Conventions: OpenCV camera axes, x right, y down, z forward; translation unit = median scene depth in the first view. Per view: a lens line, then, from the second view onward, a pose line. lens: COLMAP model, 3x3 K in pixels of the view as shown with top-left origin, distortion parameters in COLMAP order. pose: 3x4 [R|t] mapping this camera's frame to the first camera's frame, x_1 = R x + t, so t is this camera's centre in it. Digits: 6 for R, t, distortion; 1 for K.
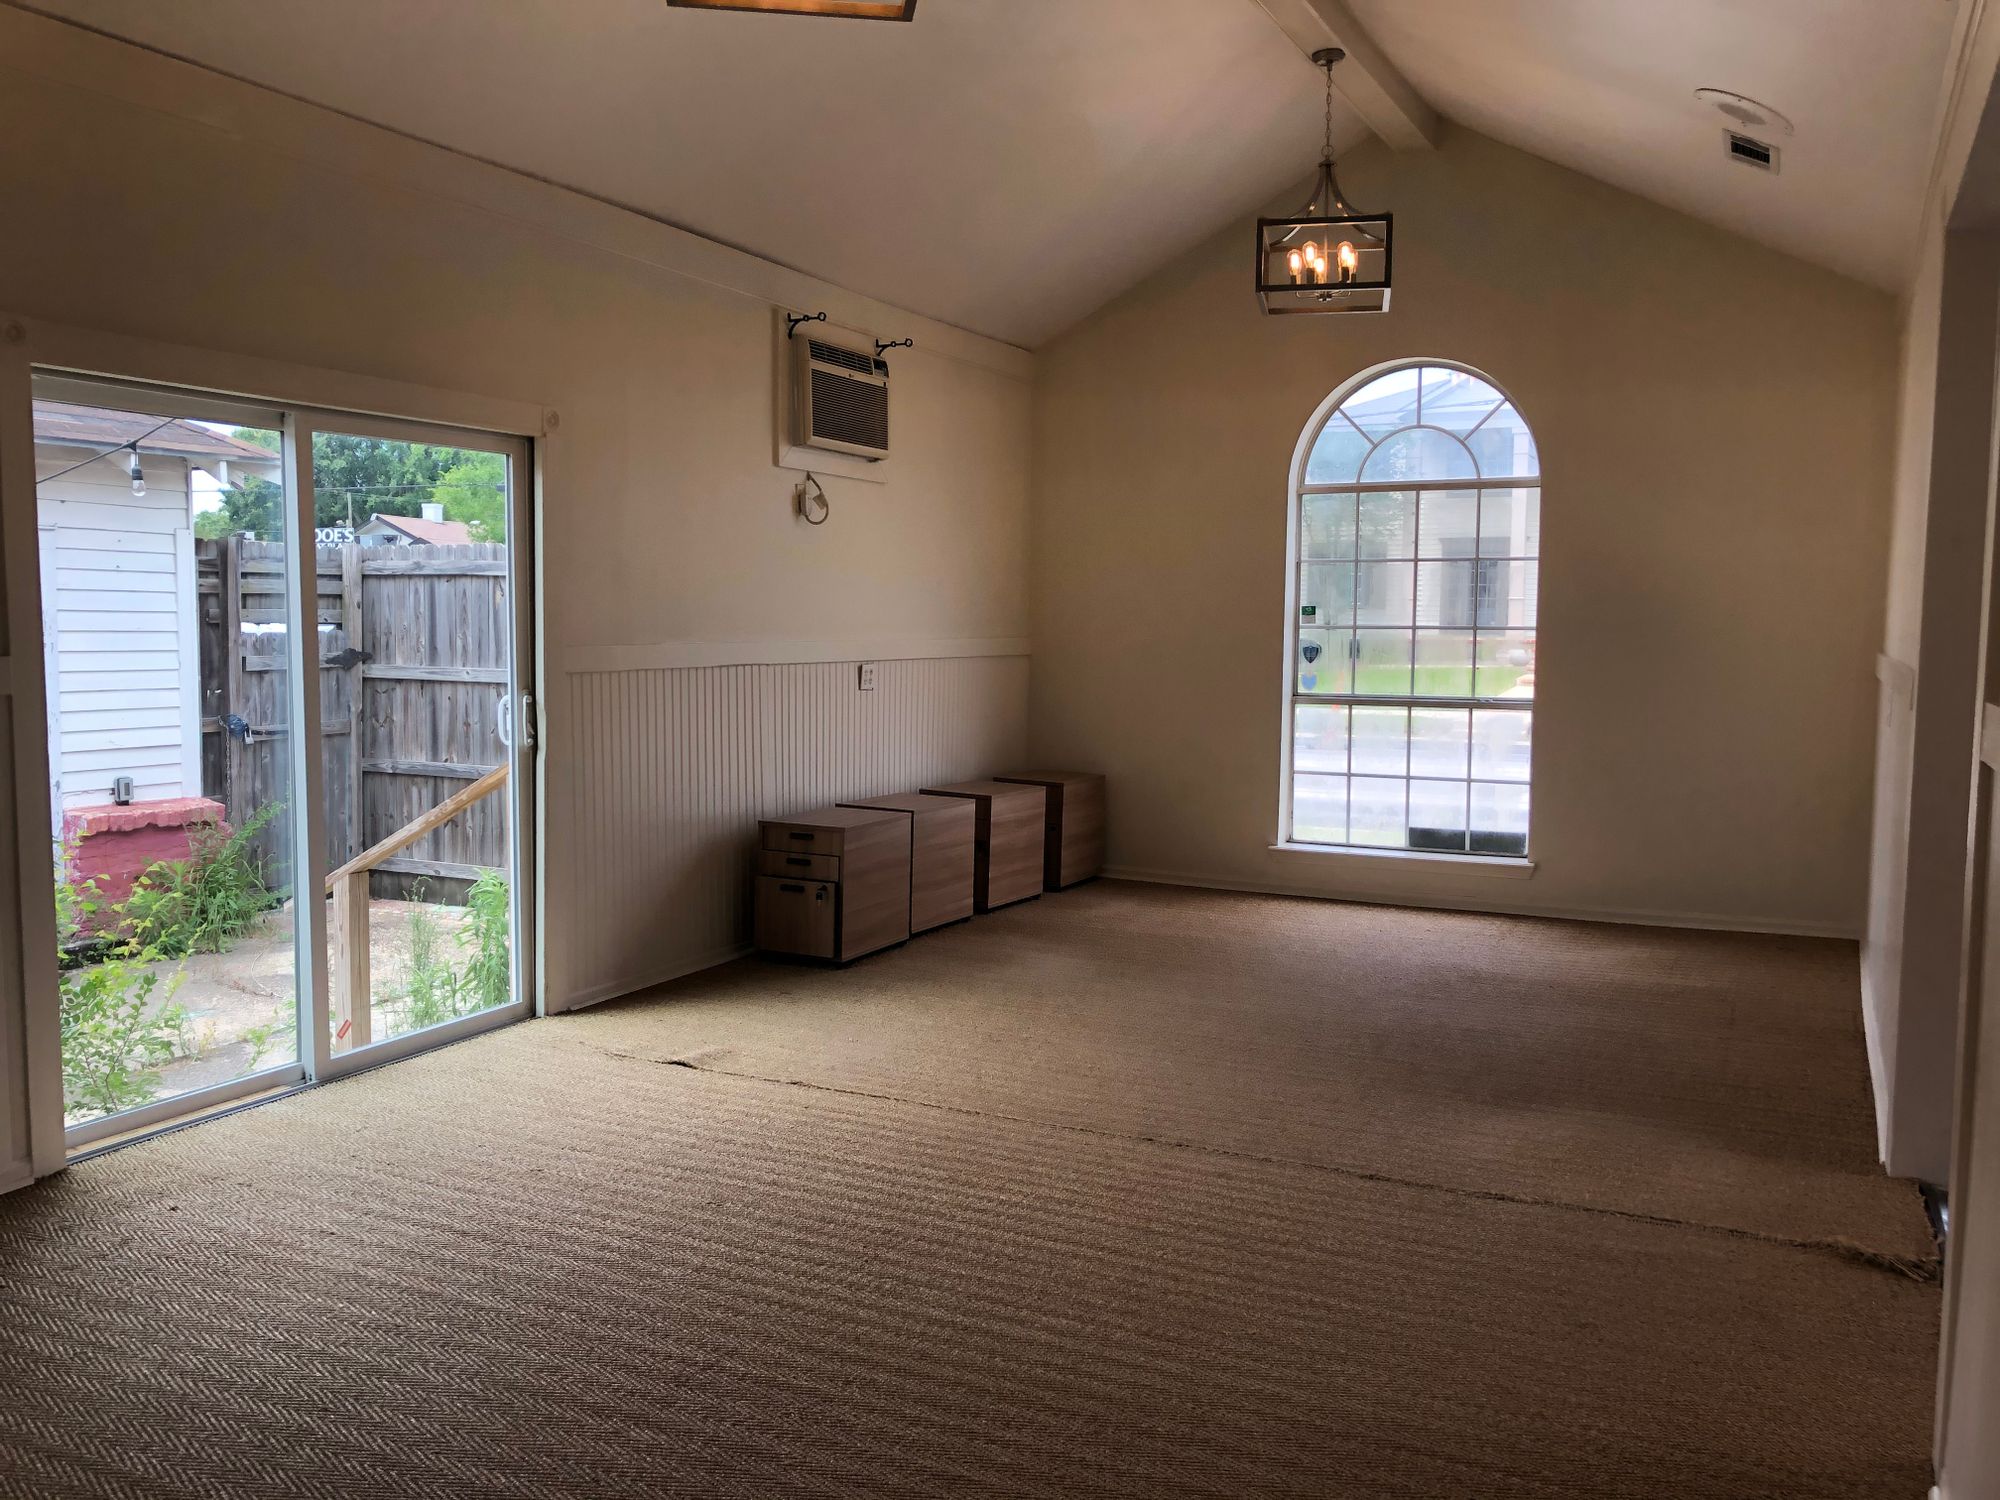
lens RADIAL K [[1637.9, 0, 996.6], [0, 1637.9, 735.5], [0, 0, 1]] dist [0.045574, -0.047359]
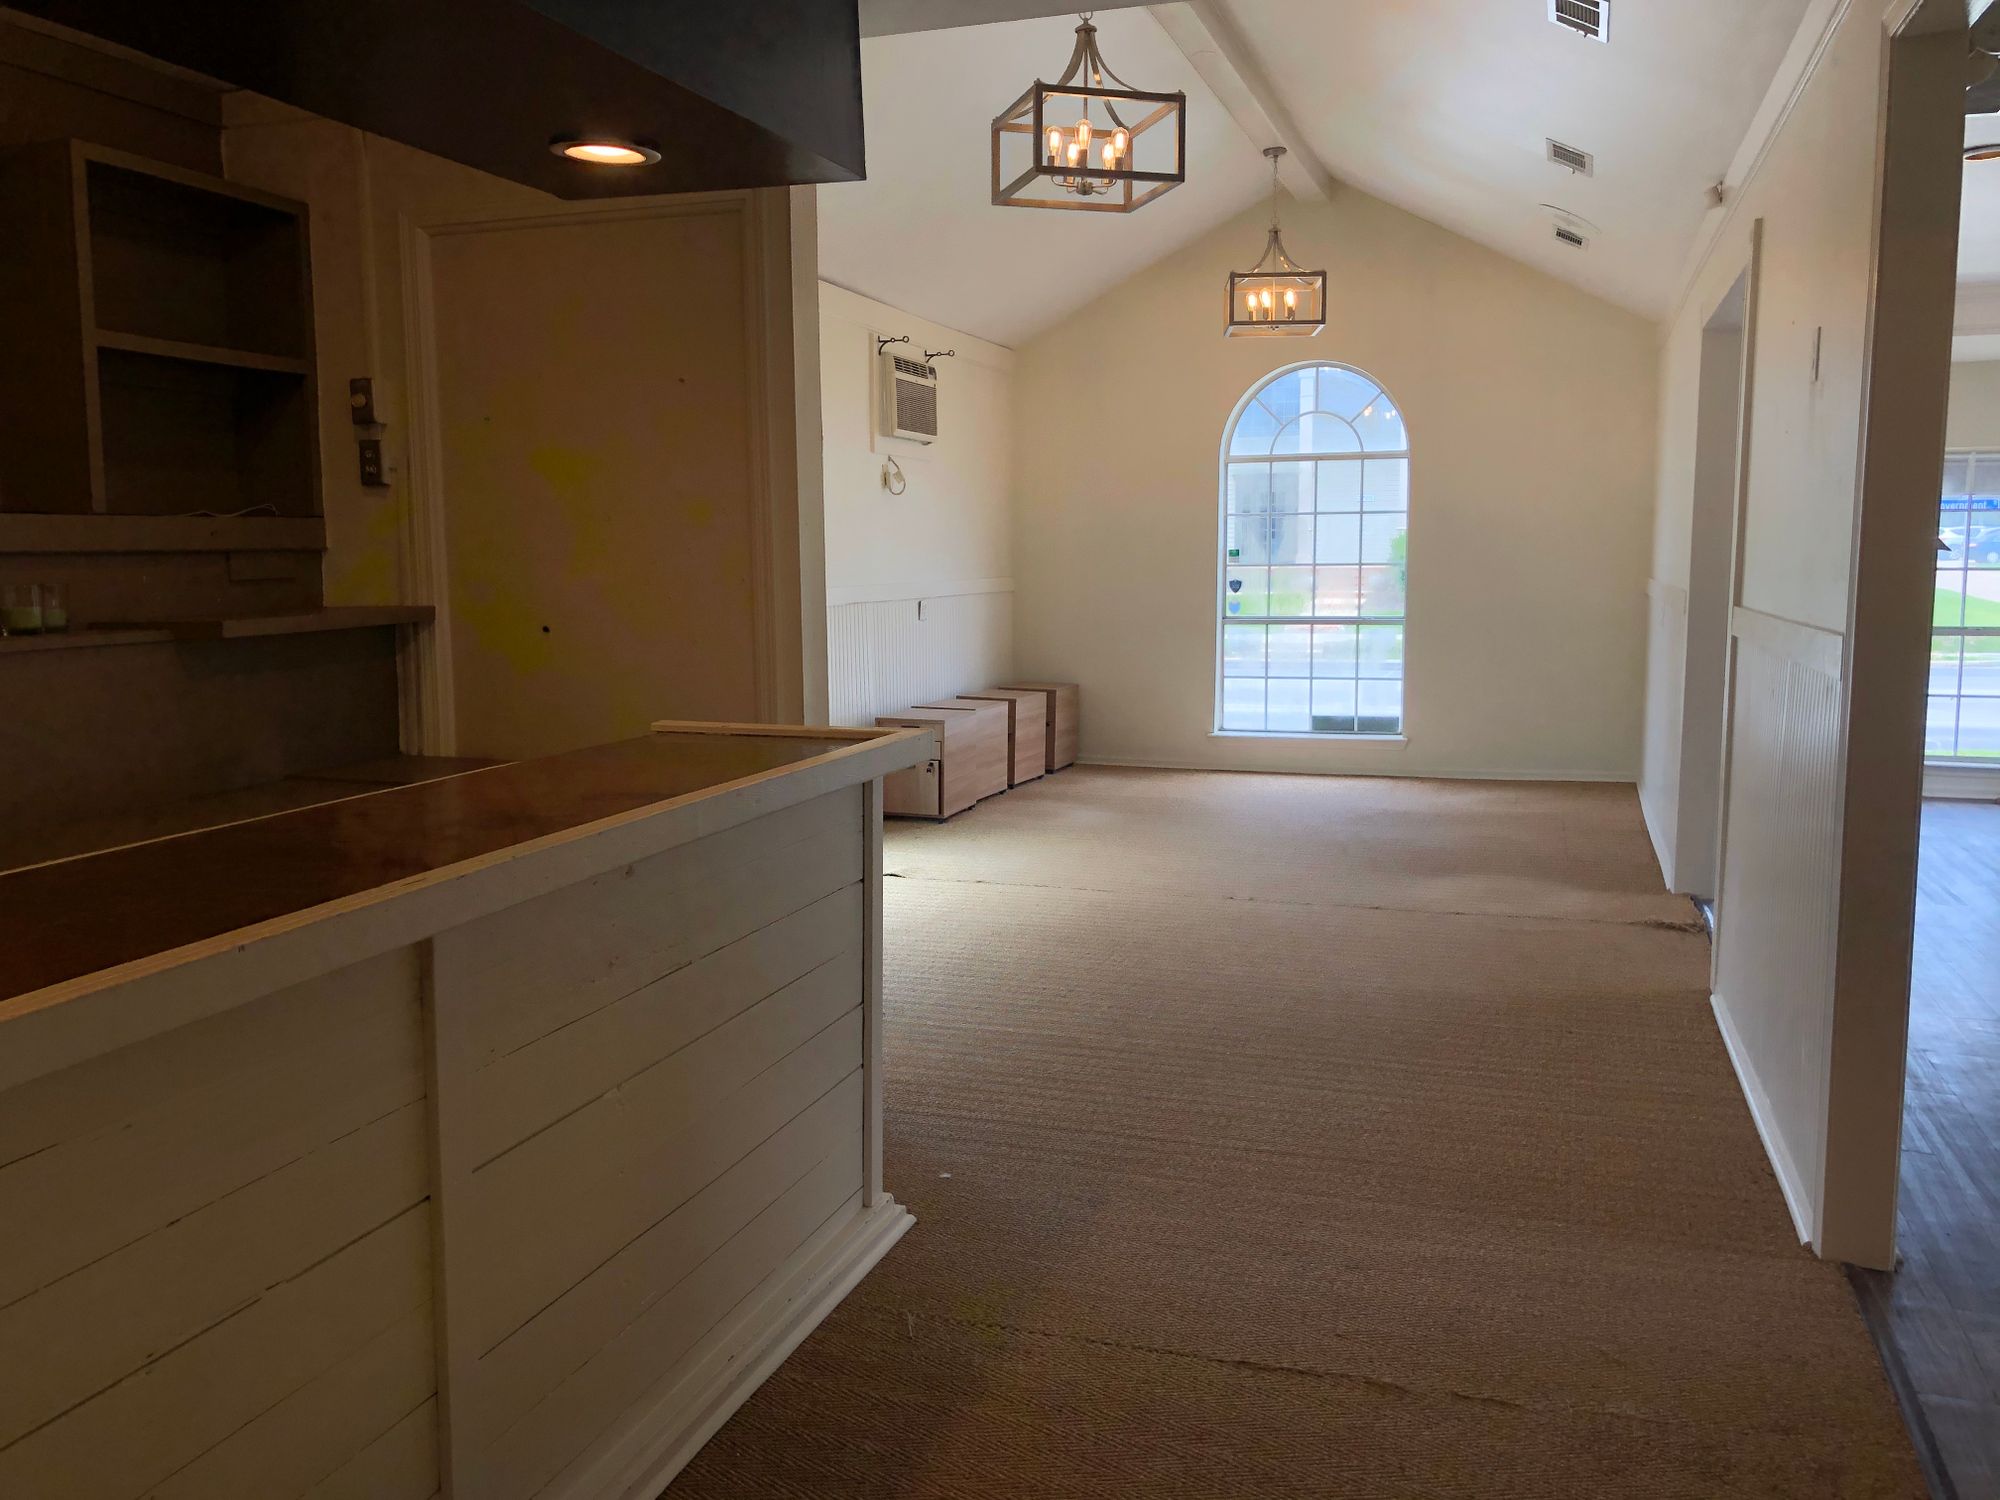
lens RADIAL K [[1637.9, 0, 996.4], [0, 1637.9, 741.5], [0, 0, 1]] dist [0.045574, -0.047359]
pose [[0.990449, -0.030838, 0.134385, -0.198943], [0.024839, 0.998628, 0.046092, 0.010238], [-0.135622, -0.042314, 0.989857, -0.306258]]
